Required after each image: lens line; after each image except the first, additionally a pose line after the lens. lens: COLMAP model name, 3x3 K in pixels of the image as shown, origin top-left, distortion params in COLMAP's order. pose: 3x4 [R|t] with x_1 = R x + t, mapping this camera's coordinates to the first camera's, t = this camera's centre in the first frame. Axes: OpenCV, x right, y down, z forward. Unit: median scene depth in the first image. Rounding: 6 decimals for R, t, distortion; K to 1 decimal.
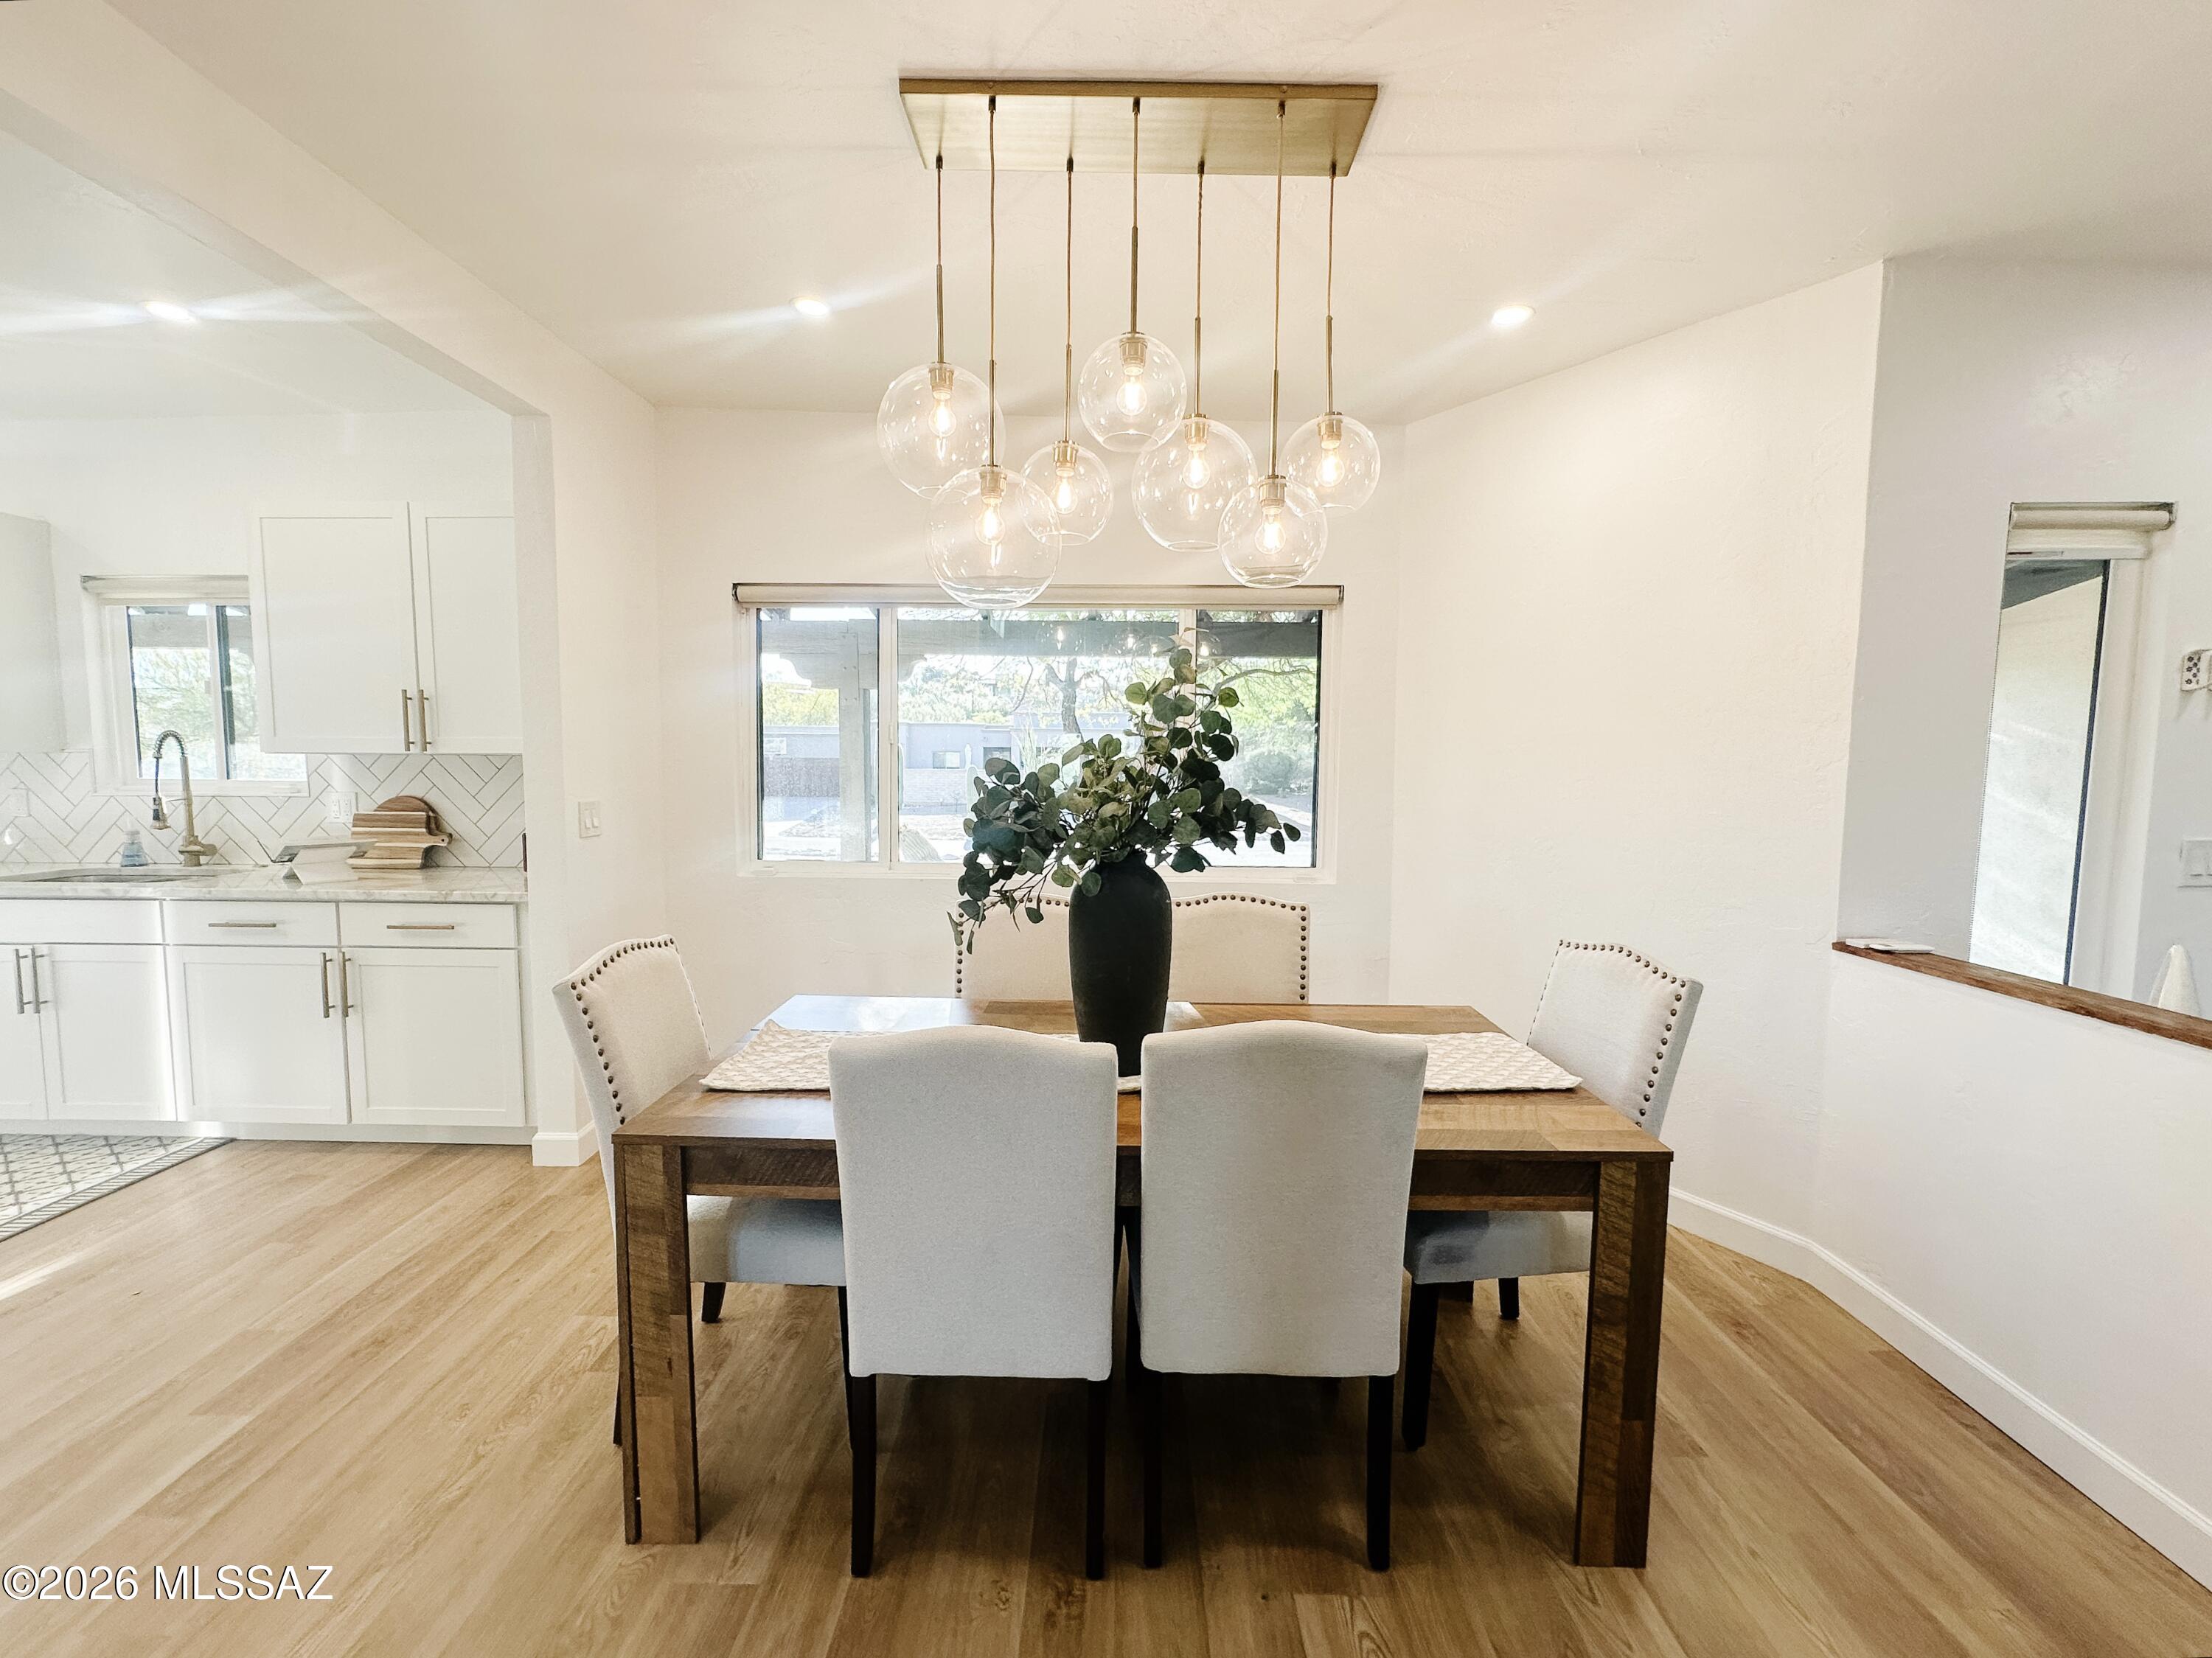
lens RADIAL K [[884.4, 0, 1106.3], [0, 884.4, 823.0], [0, 0, 1]] dist [0.001233, -0.000444]
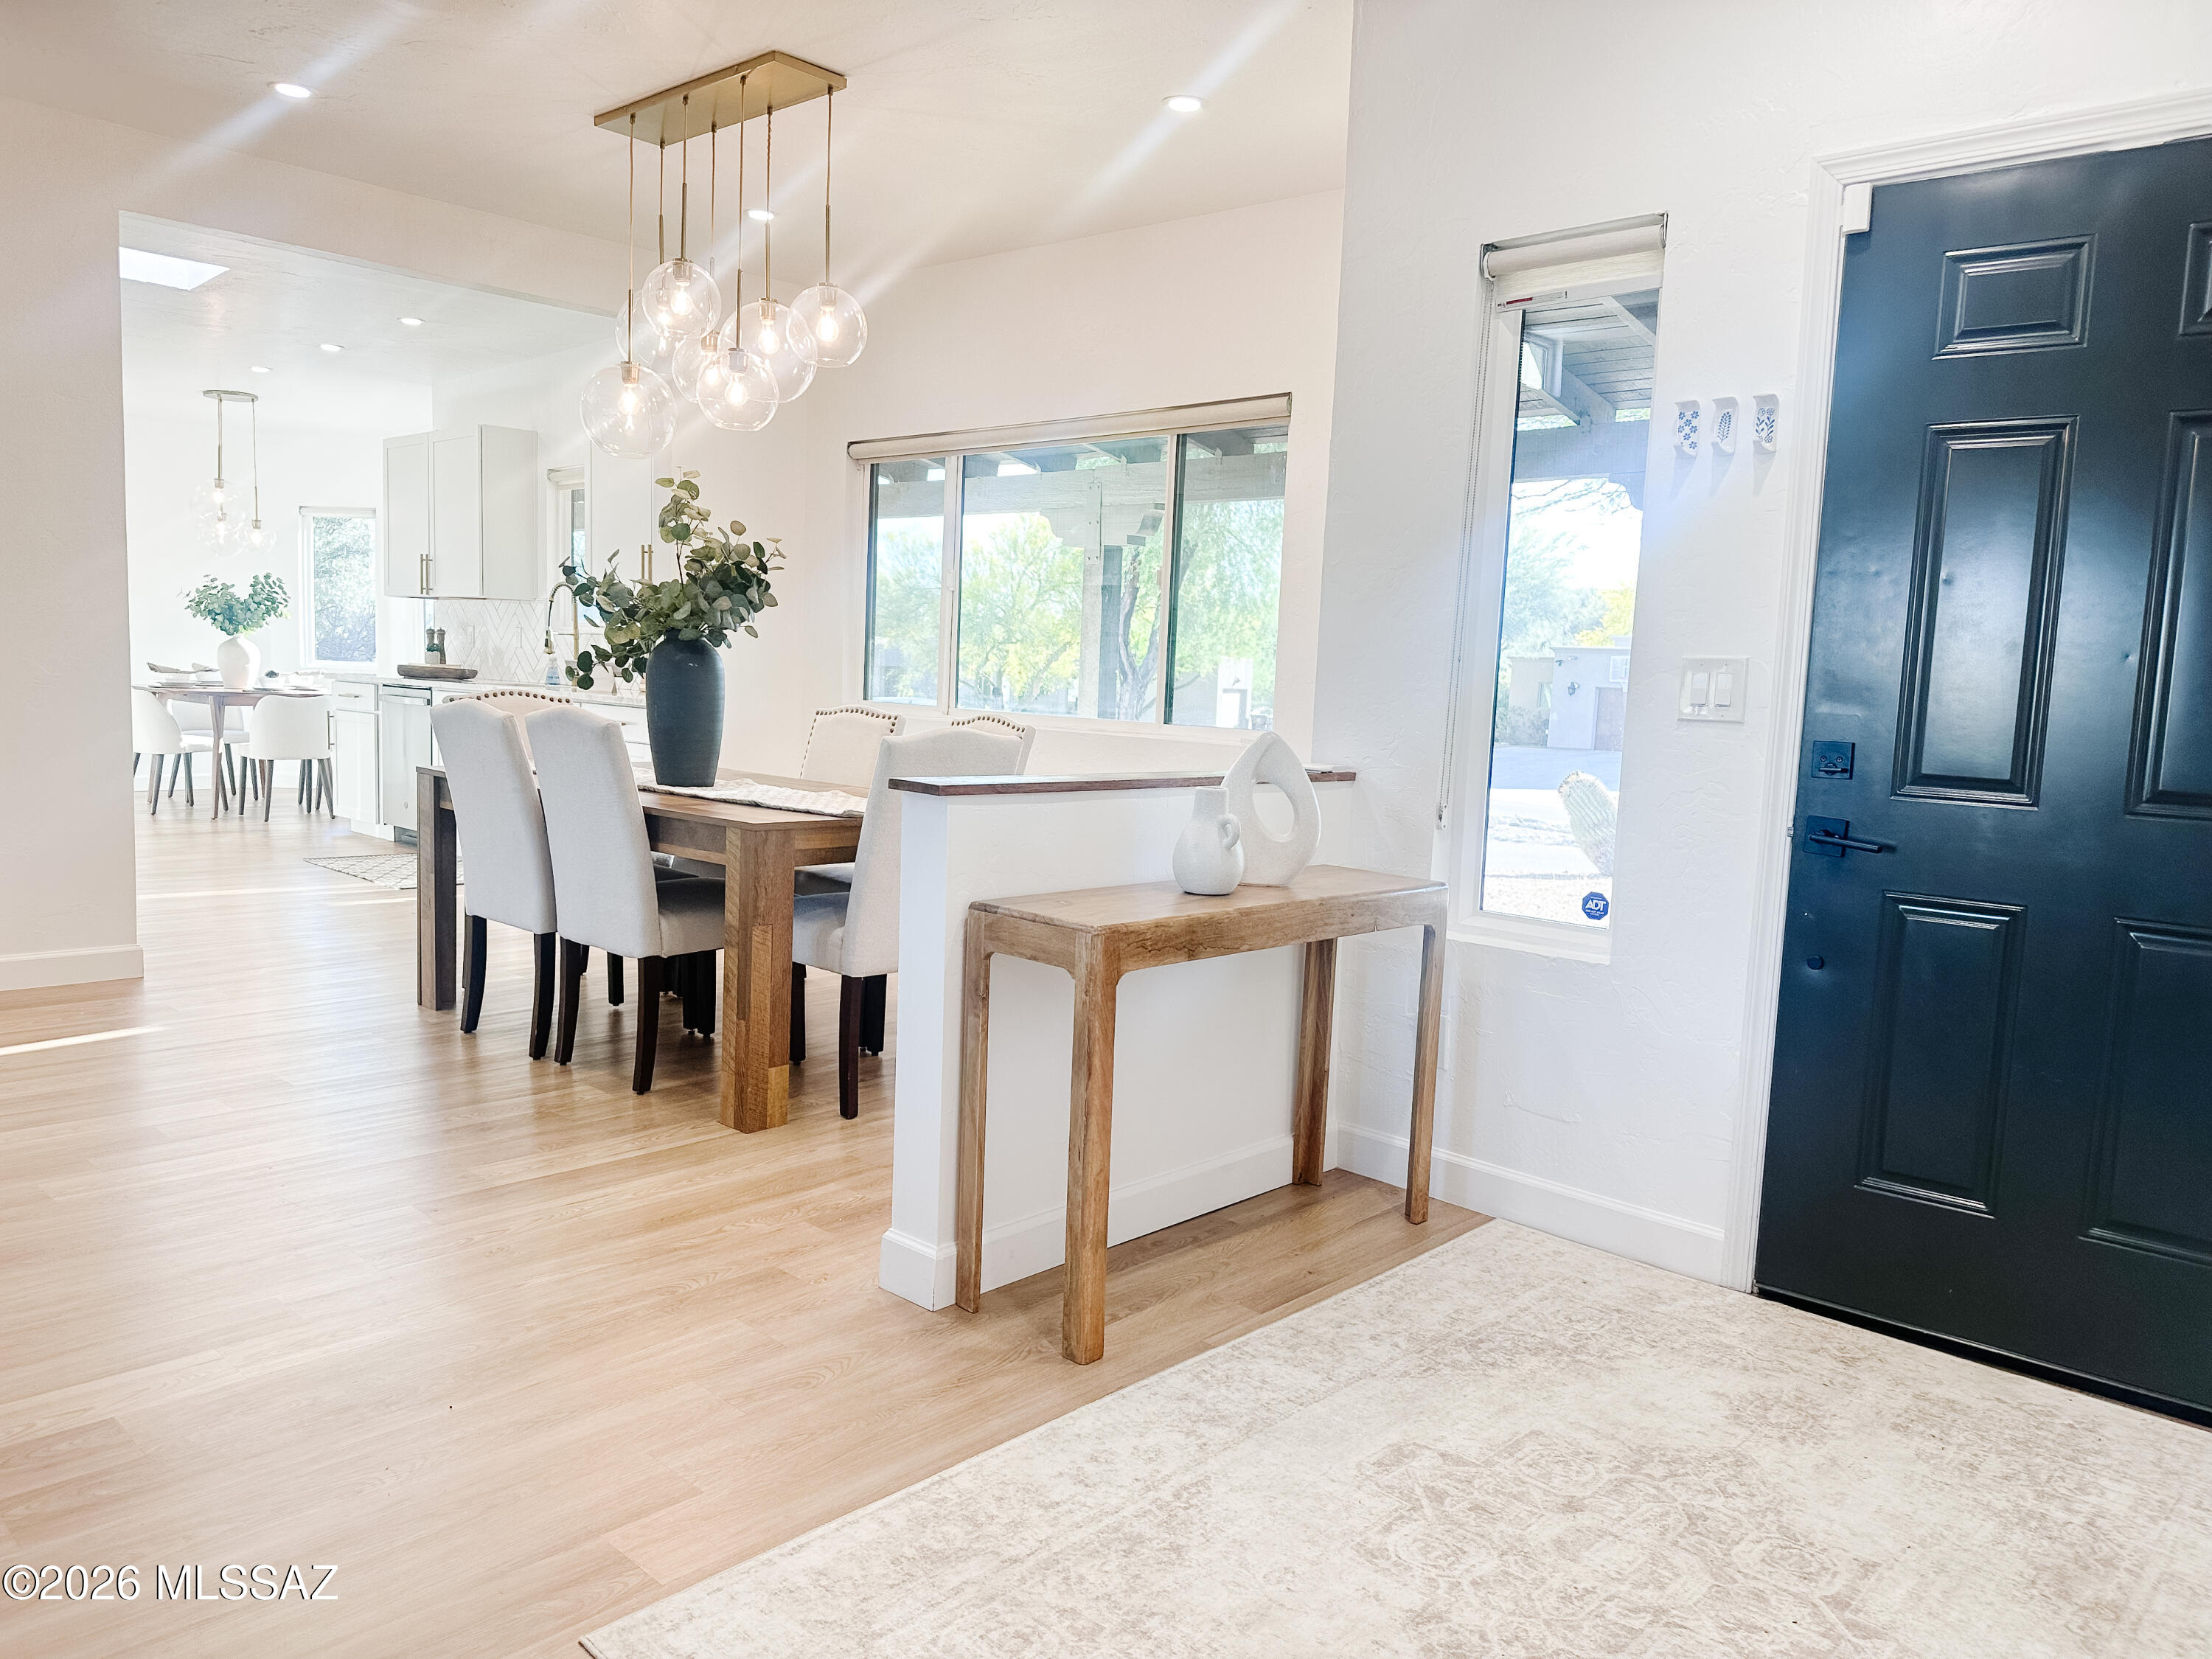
lens RADIAL K [[1545.2, 0, 1112.1], [0, 1545.2, 828.5], [0, 0, 1]] dist [0.038476, 0.000155]
pose [[0.743324, 0.093339, -0.662388, 2.258452], [-0.090522, 0.995144, 0.038646, 0.197378], [0.662778, 0.031234, 0.748164, -0.383691]]
